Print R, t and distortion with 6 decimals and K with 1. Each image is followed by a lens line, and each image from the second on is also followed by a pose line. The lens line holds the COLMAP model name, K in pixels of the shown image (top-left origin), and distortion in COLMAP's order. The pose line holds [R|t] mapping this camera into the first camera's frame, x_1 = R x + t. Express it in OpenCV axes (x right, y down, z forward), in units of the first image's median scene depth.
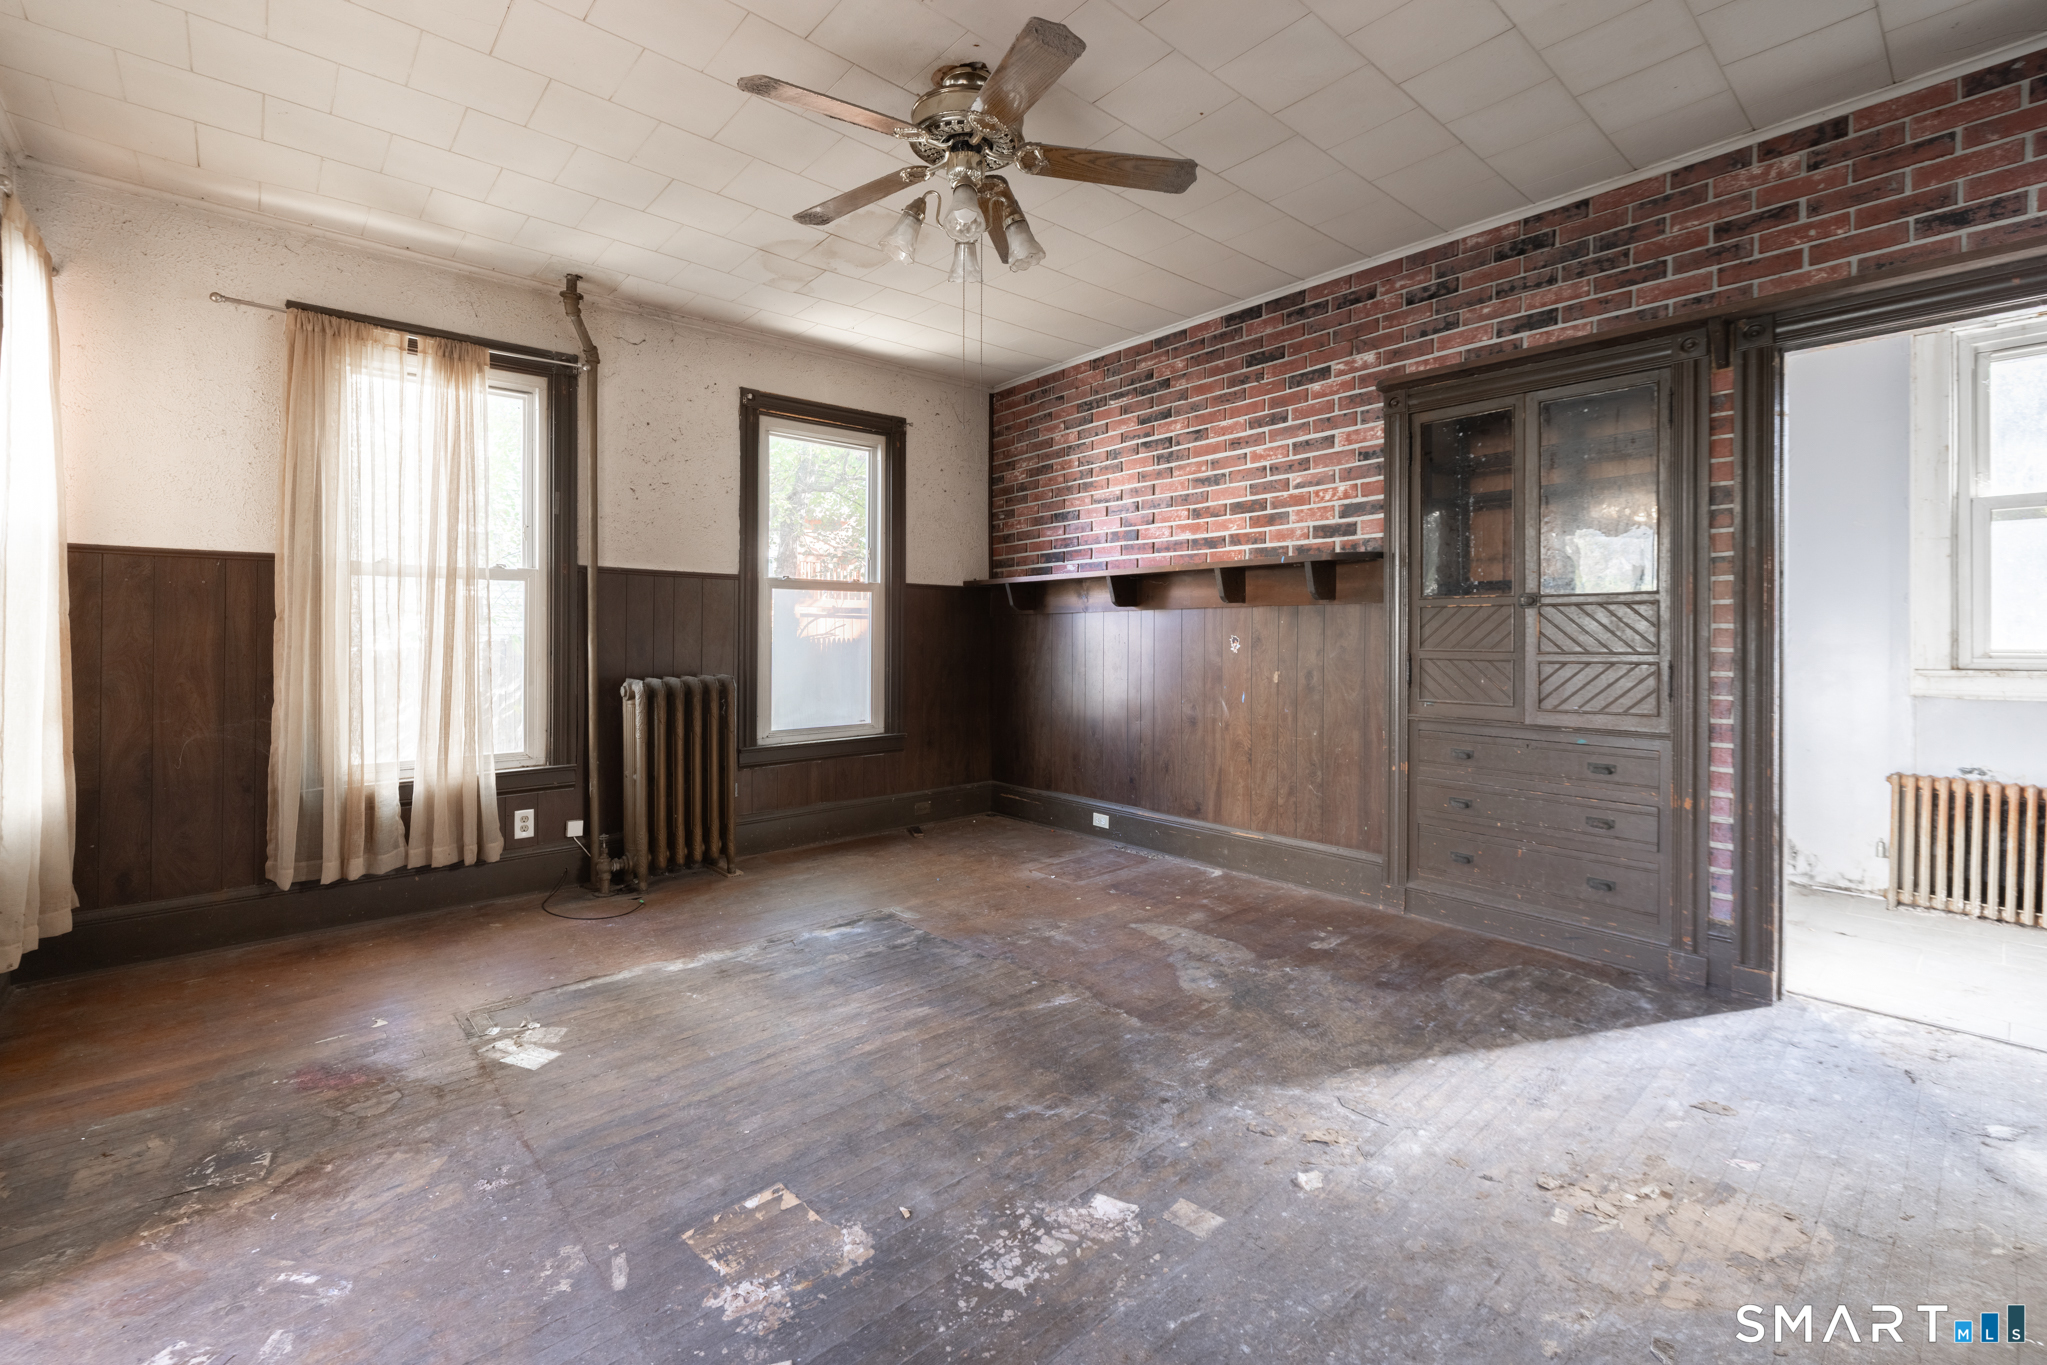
lens RADIAL K [[861.1, 0, 990.1], [0, 861.1, 646.0], [0, 0, 1]] dist [-0.002724, -0.000426]
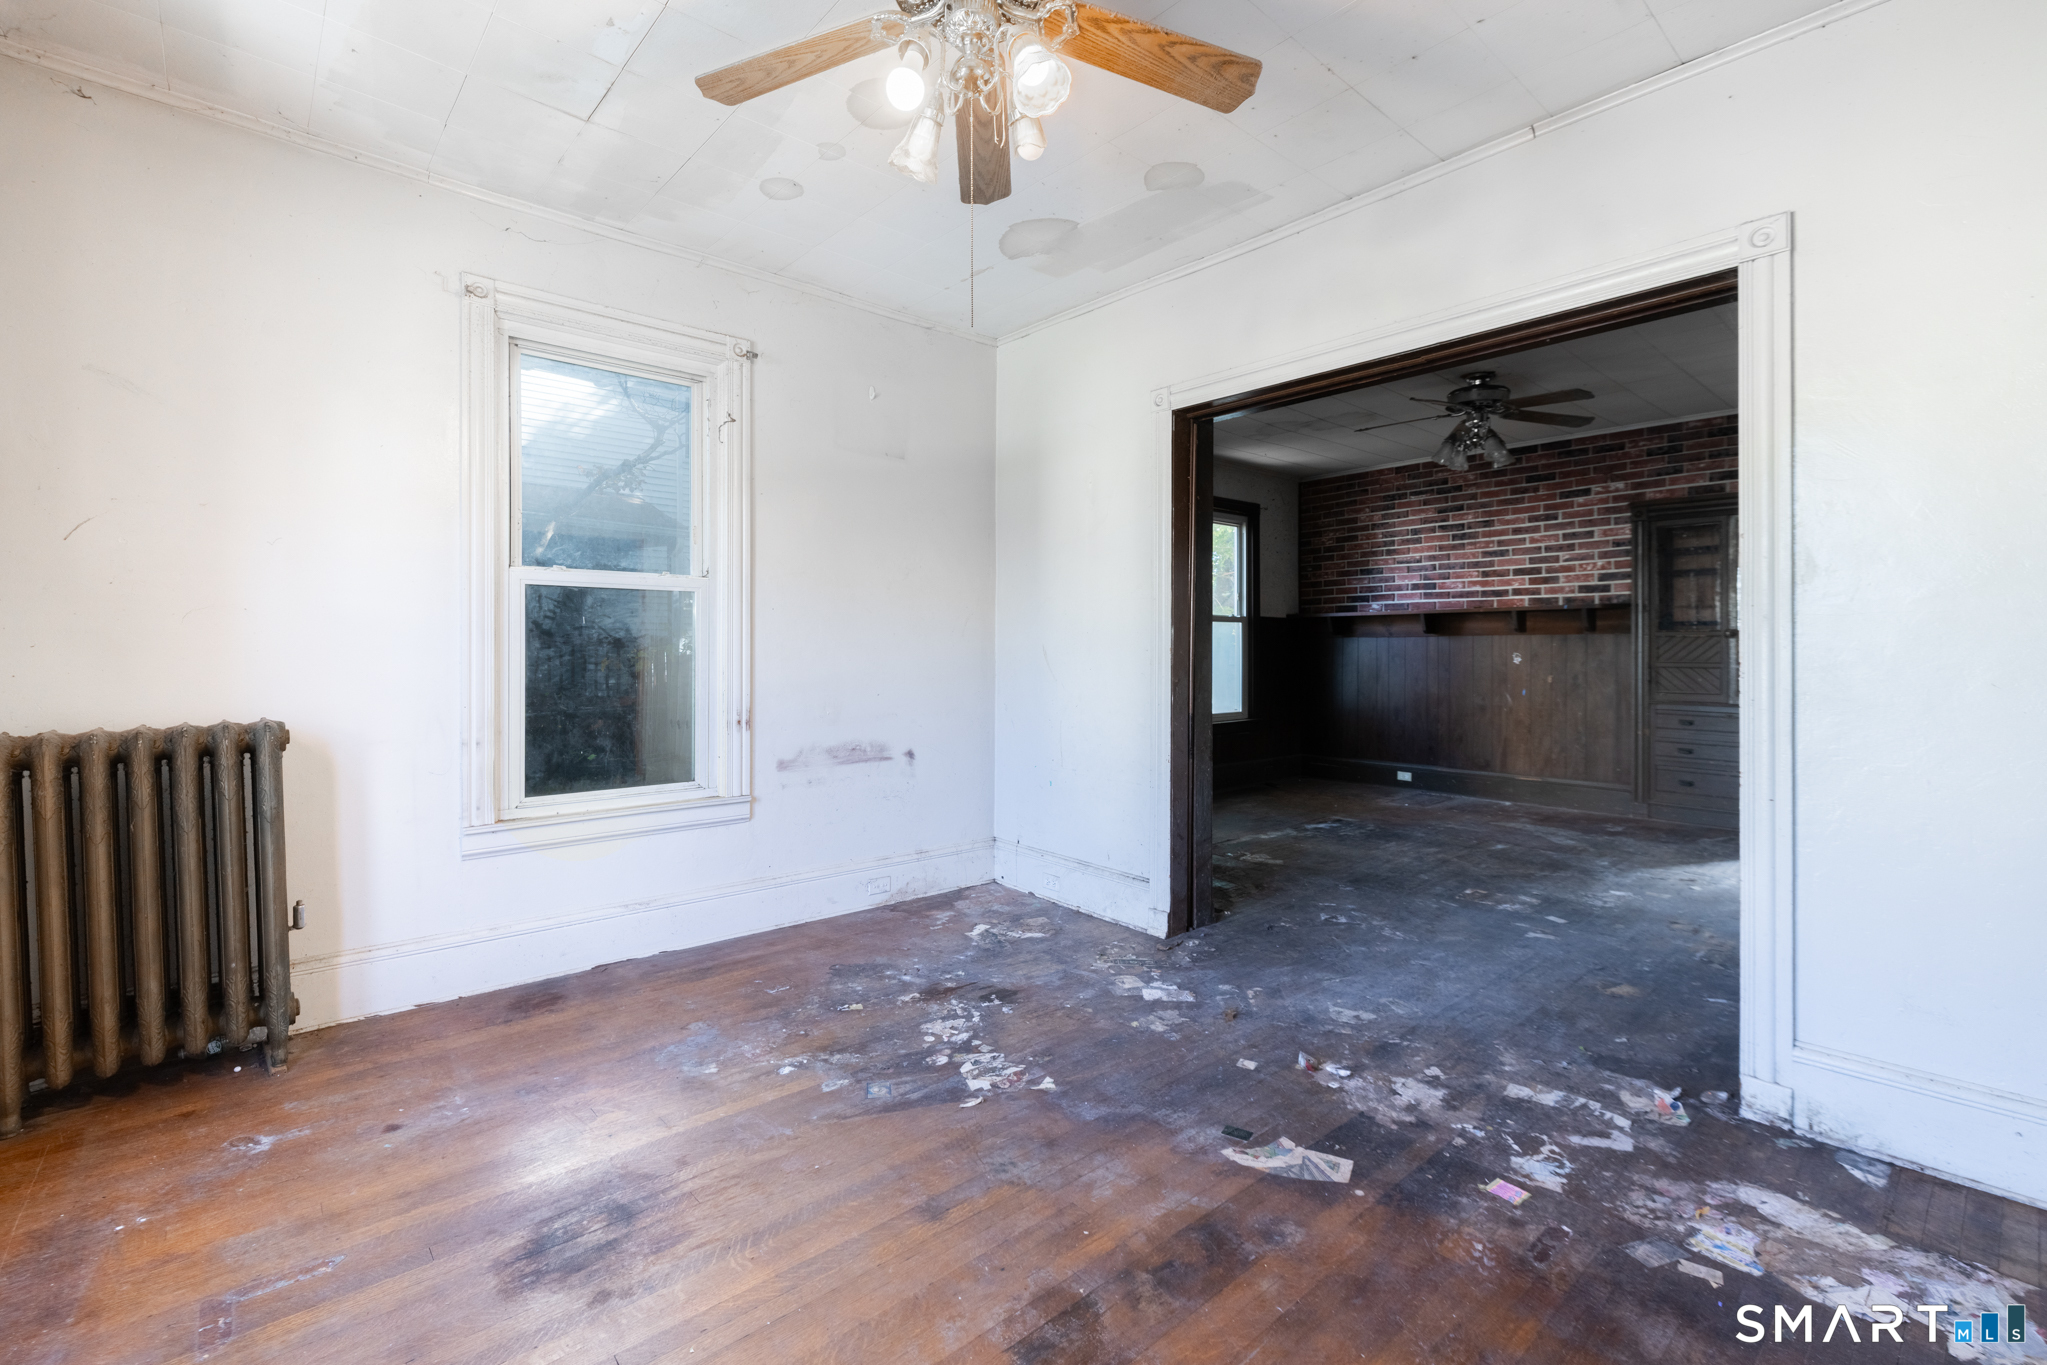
lens RADIAL K [[876.7, 0, 997.5], [0, 876.7, 655.4], [0, 0, 1]] dist [-0.000424, 0.000206]
pose [[0.999992, 0.003381, 0.001931, -0.736339], [-0.003368, 0.999969, -0.007086, 0.007603], [-0.001954, 0.007079, 0.999973, -0.661166]]
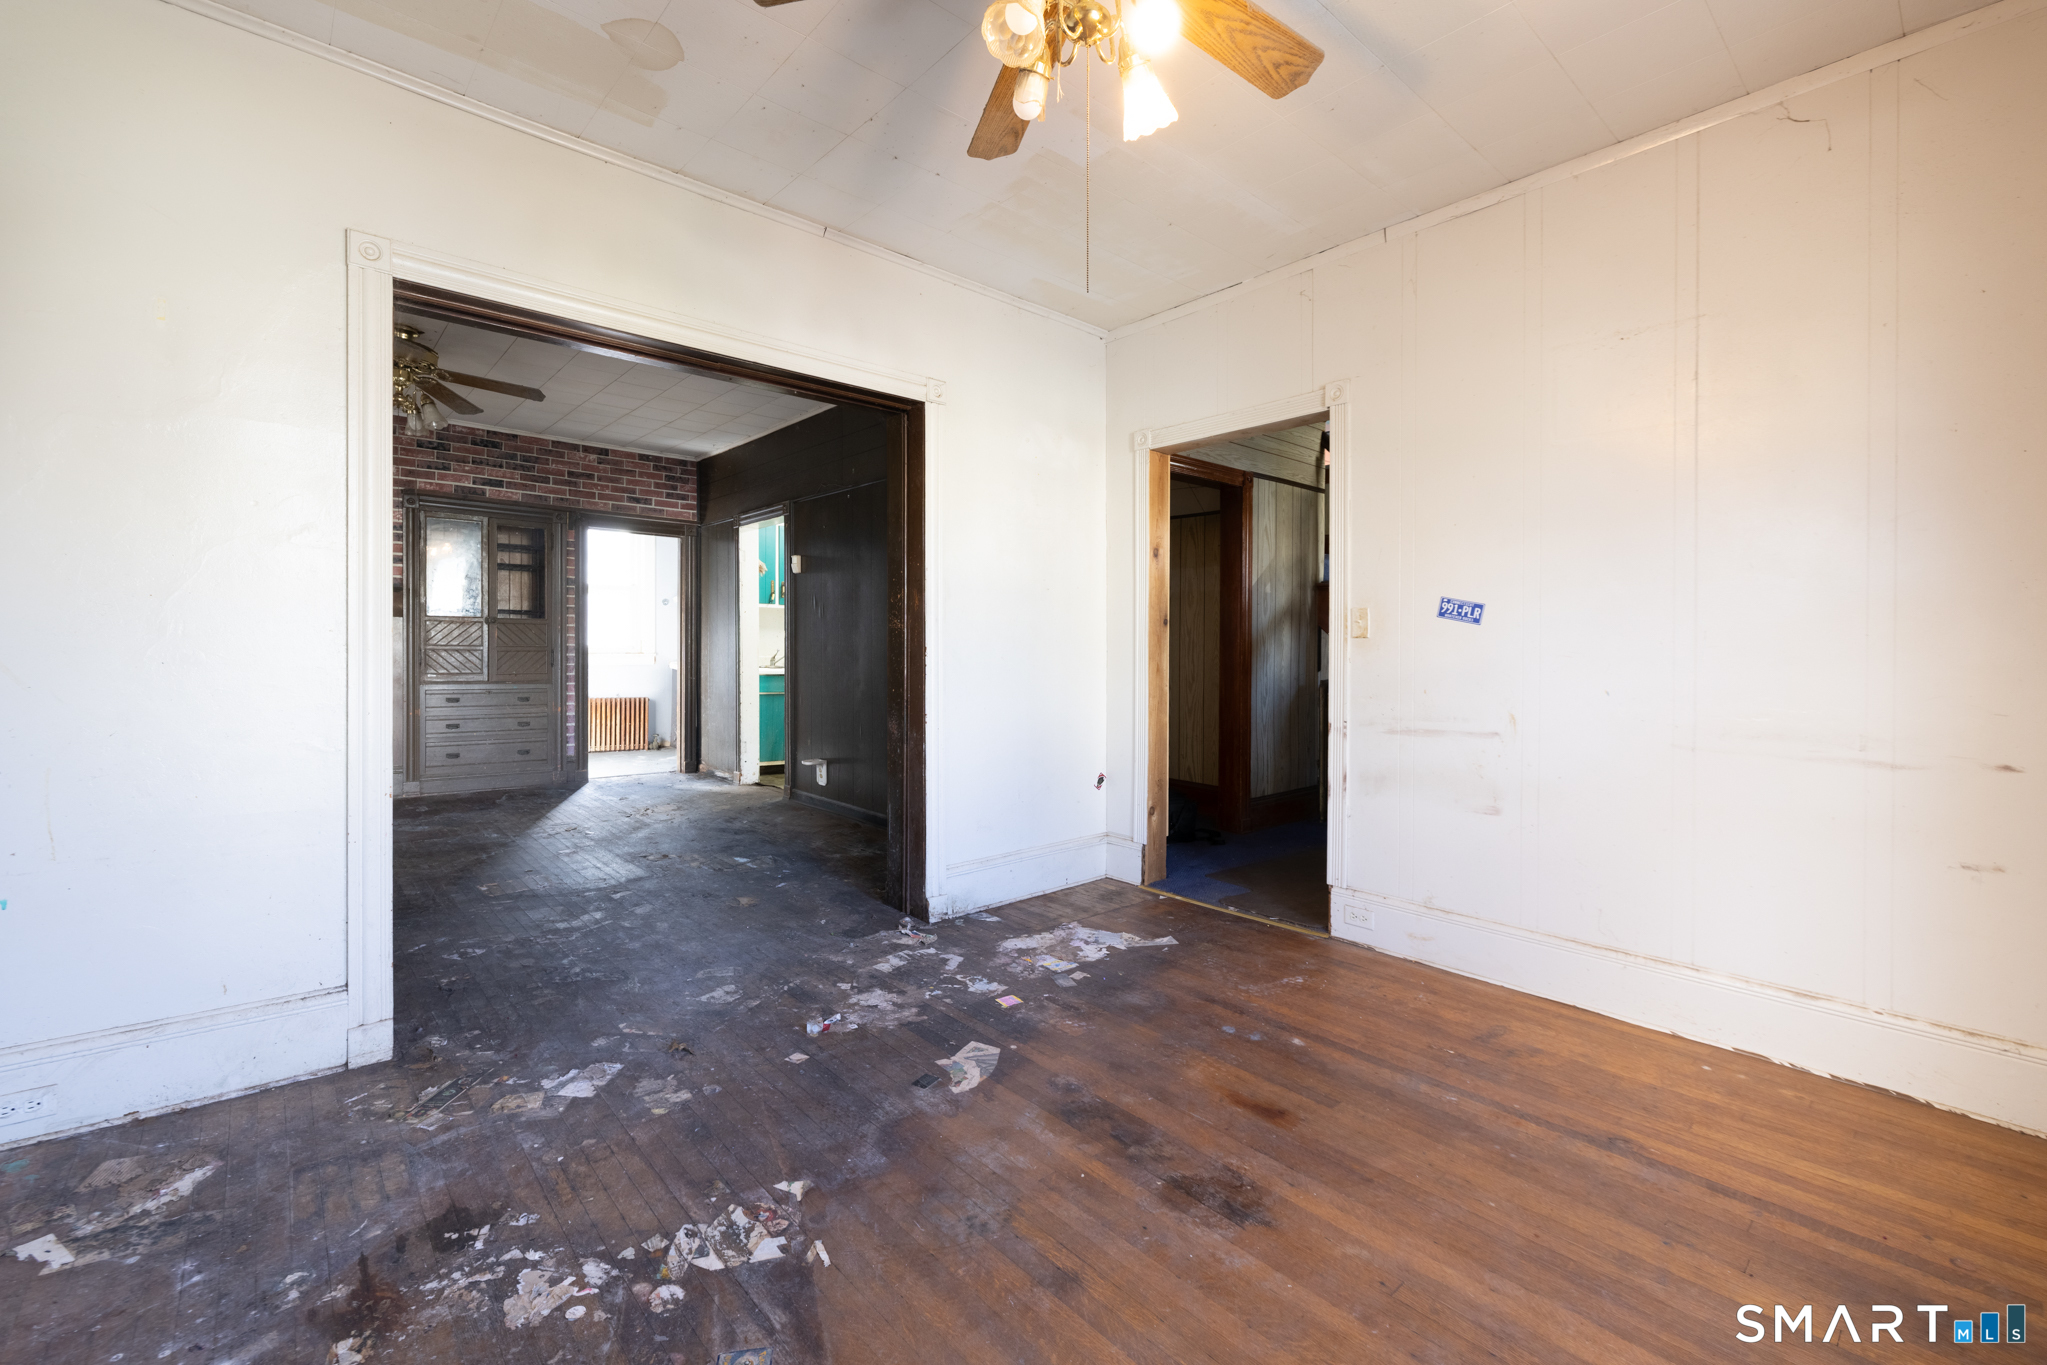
lens RADIAL K [[861.1, 0, 990.1], [0, 861.1, 646.0], [0, 0, 1]] dist [-0.002724, -0.000426]
pose [[0.005916, 0.000155, 0.999982, -1.171797], [-0.000851, 1.000000, -0.000150, 0.005385], [-0.999982, -0.000850, 0.005917, -0.157035]]
